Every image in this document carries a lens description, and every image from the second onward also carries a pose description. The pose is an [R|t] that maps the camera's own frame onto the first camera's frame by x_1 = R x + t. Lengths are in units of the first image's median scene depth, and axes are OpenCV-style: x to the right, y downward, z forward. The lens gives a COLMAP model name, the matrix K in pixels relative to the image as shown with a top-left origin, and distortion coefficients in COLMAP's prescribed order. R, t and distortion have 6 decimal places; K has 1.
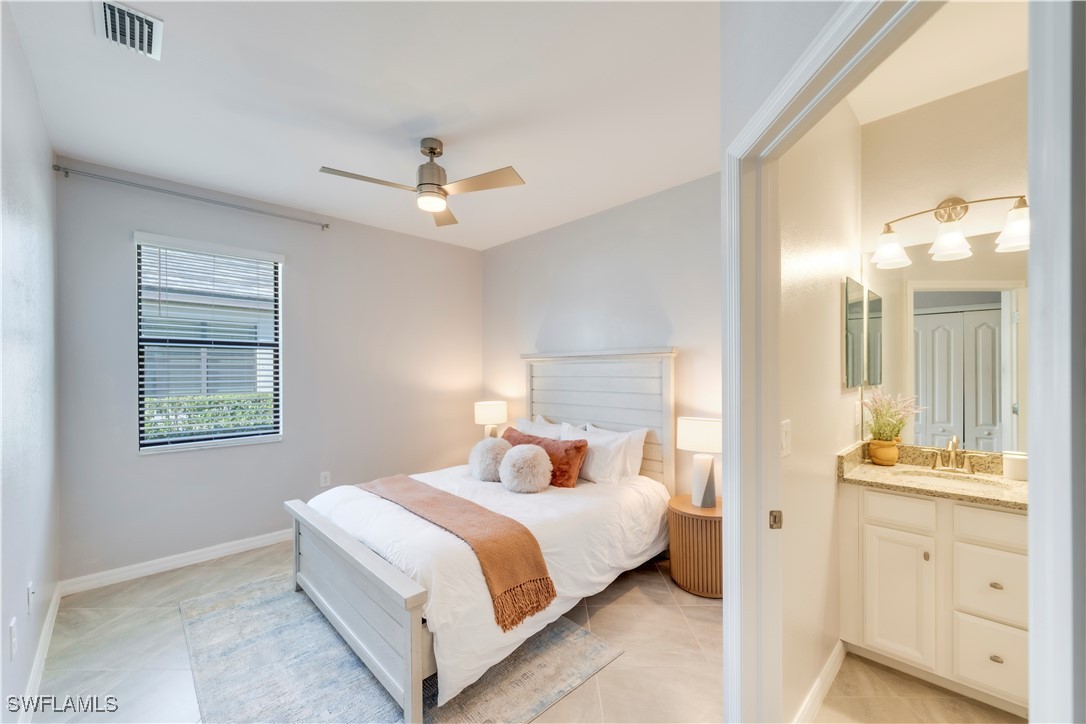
lens RADIAL K [[432.5, 0, 547.3], [0, 432.5, 373.5], [0, 0, 1]] dist [-0.001881, -0.000323]
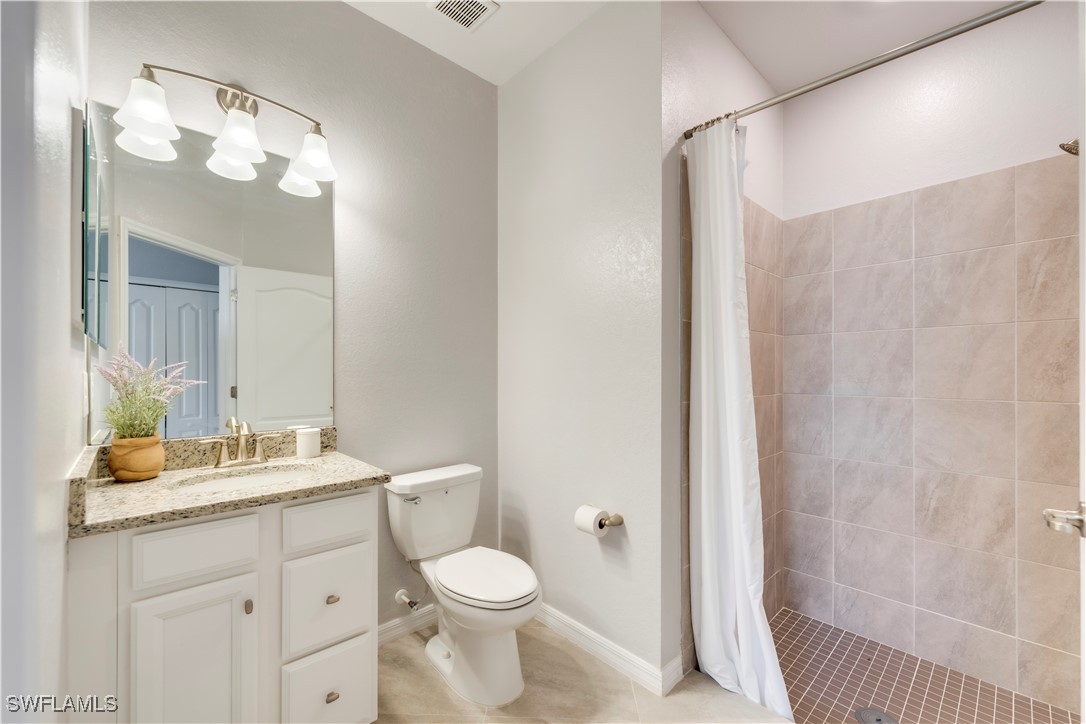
lens RADIAL K [[444.7, 0, 561.4], [0, 444.7, 368.6], [0, 0, 1]] dist [0.000286, -0.000061]
pose [[0.016785, 0.009163, 0.999817, 0.209296], [0.006762, 0.999934, -0.009278, 0.077932], [-0.999836, 0.006917, 0.016722, 0.455902]]
